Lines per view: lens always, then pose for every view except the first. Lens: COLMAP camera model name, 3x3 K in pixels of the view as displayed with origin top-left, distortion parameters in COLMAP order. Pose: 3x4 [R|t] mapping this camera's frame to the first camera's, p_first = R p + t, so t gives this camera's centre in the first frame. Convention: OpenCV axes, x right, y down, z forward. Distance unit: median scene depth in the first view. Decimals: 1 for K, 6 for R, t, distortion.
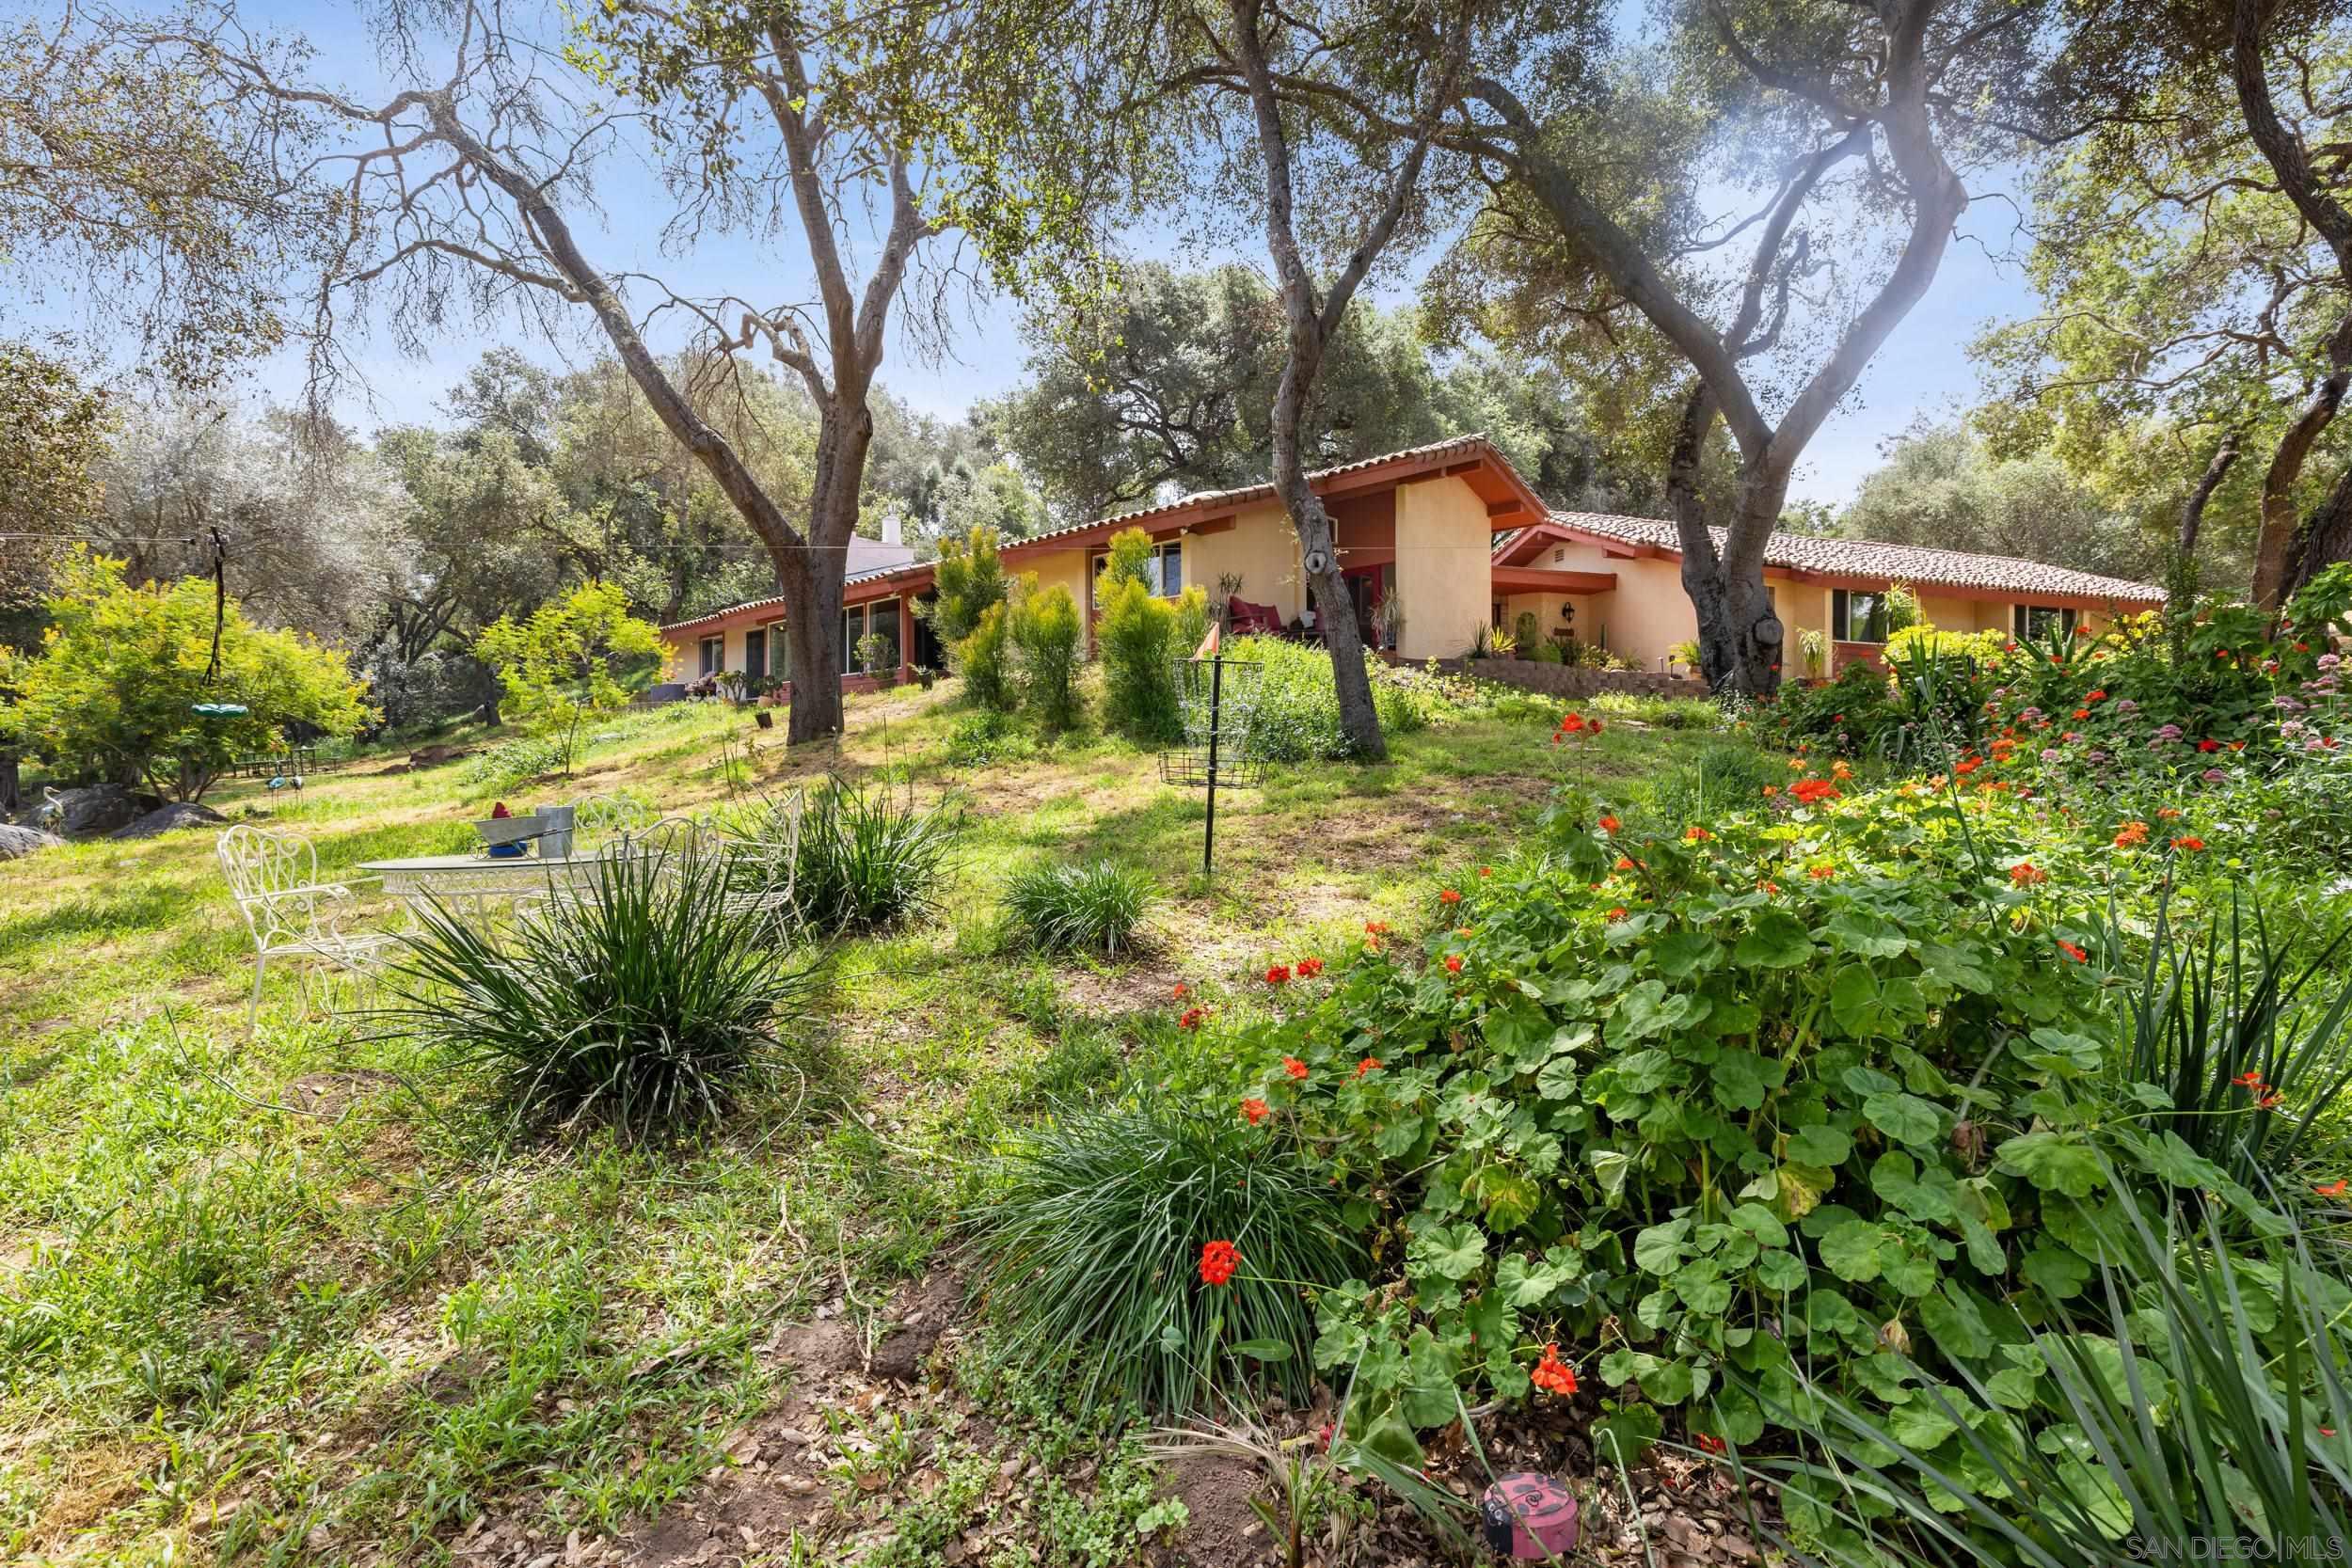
lens RADIAL K [[1058.5, 0, 1173.2], [0, 1058.5, 779.6], [0, 0, 1]] dist [-0.012934, 0.000406]
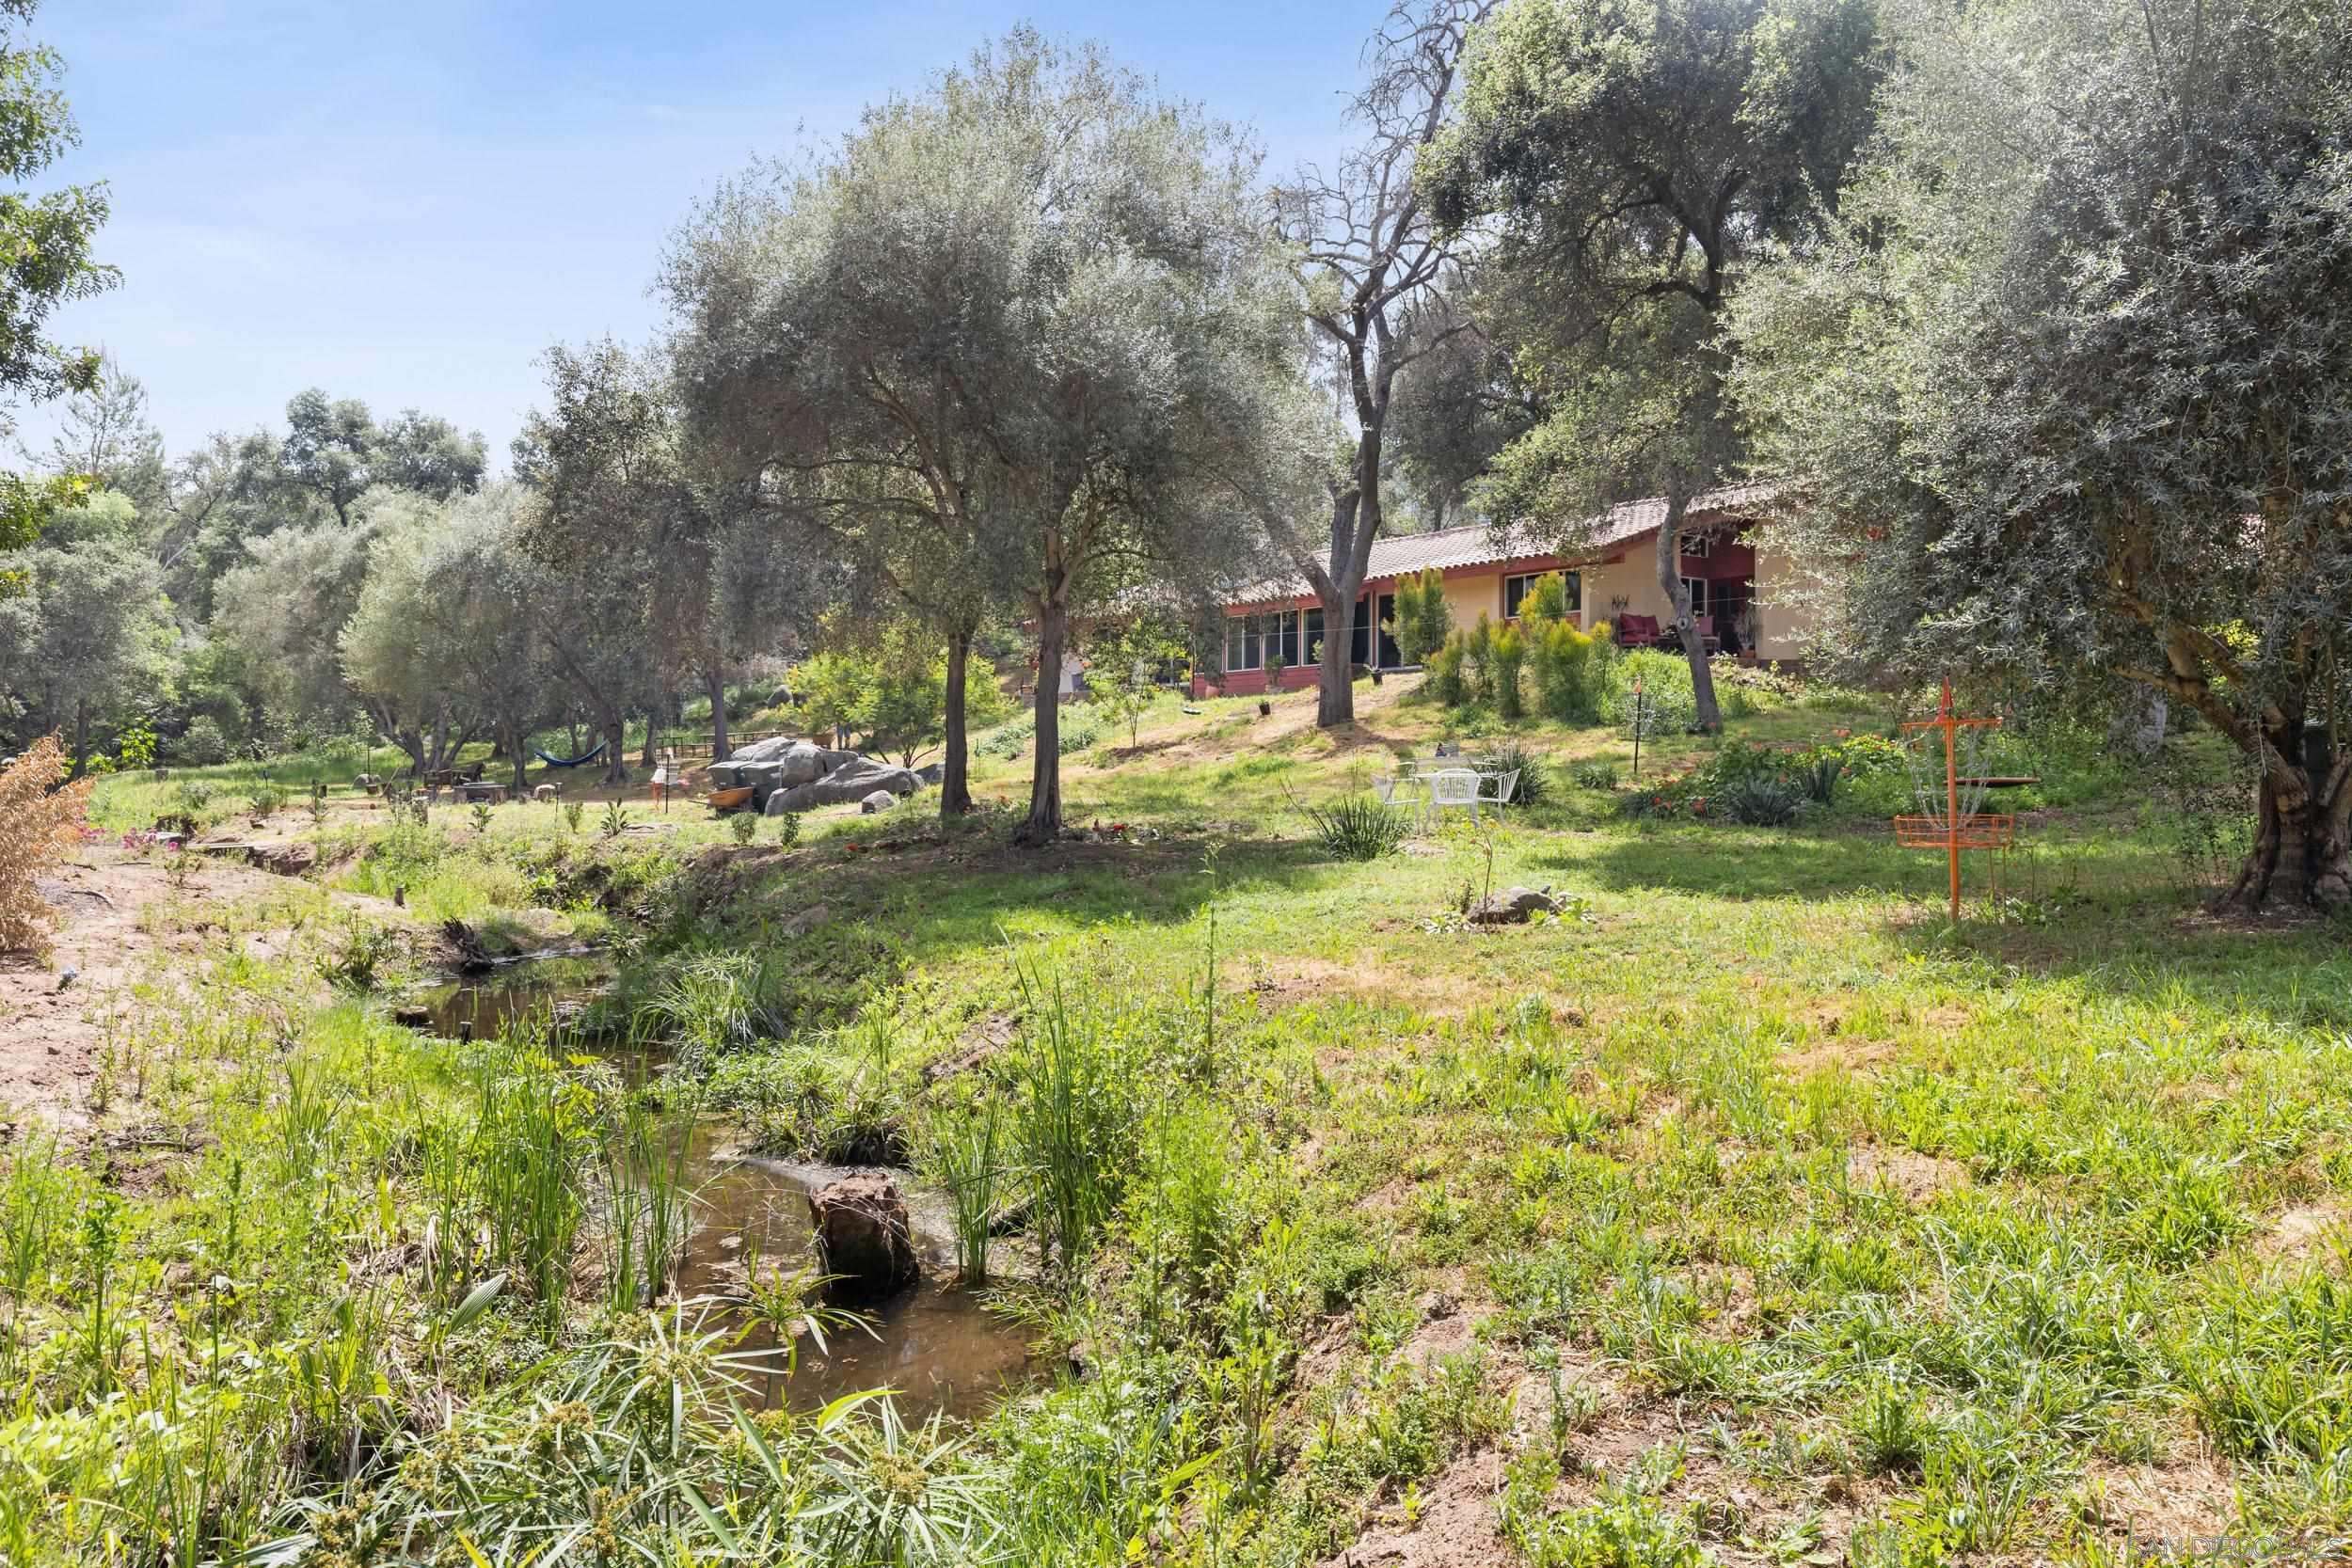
lens RADIAL K [[1701.5, 0, 1177.5], [0, 1701.5, 785.0], [0, 0, 1]] dist [-0.002586, -0.000335]
pose [[0.984723, -0.002230, -0.174114, -0.282111], [0.002177, 0.999998, -0.000494, 0.095362], [0.174115, 0.000108, 0.984725, -2.786725]]
